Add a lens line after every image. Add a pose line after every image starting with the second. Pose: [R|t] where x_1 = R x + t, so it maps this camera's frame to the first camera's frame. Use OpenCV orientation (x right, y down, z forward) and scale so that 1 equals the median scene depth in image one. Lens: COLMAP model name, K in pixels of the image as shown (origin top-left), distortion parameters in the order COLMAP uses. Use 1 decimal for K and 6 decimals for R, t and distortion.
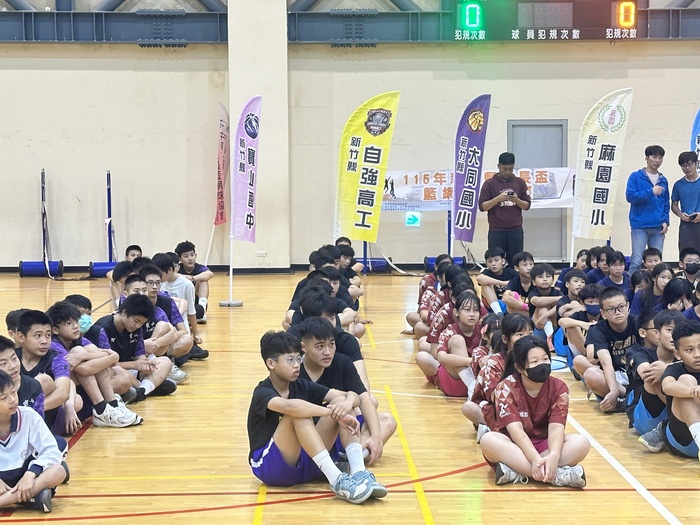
lens RADIAL K [[1526.8, 0, 351.1], [0, 1526.8, 265.4], [0, 0, 1]] dist [0.163113, 0.000000]
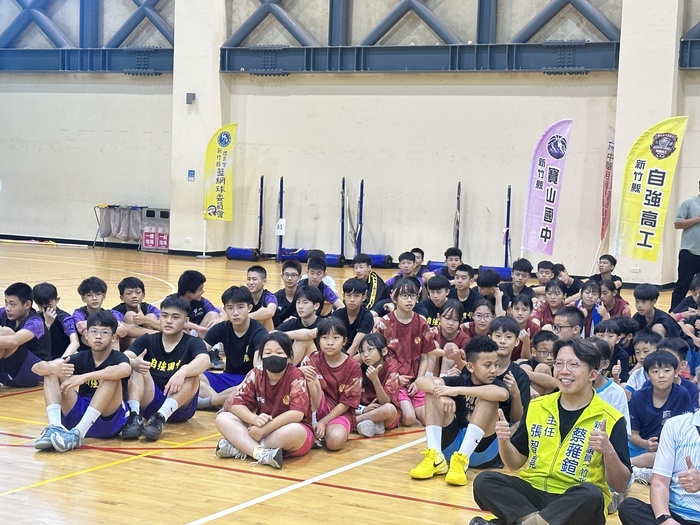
lens RADIAL K [[1411.2, 0, 347.5], [0, 1411.2, 261.8], [0, 0, 1]] dist [0.202508, 0.000000]
pose [[0.851628, 0.070308, -0.519410, 0.317015], [-0.075846, 0.997063, 0.010607, -0.009167], [0.518630, 0.030362, 0.854459, 0.064057]]
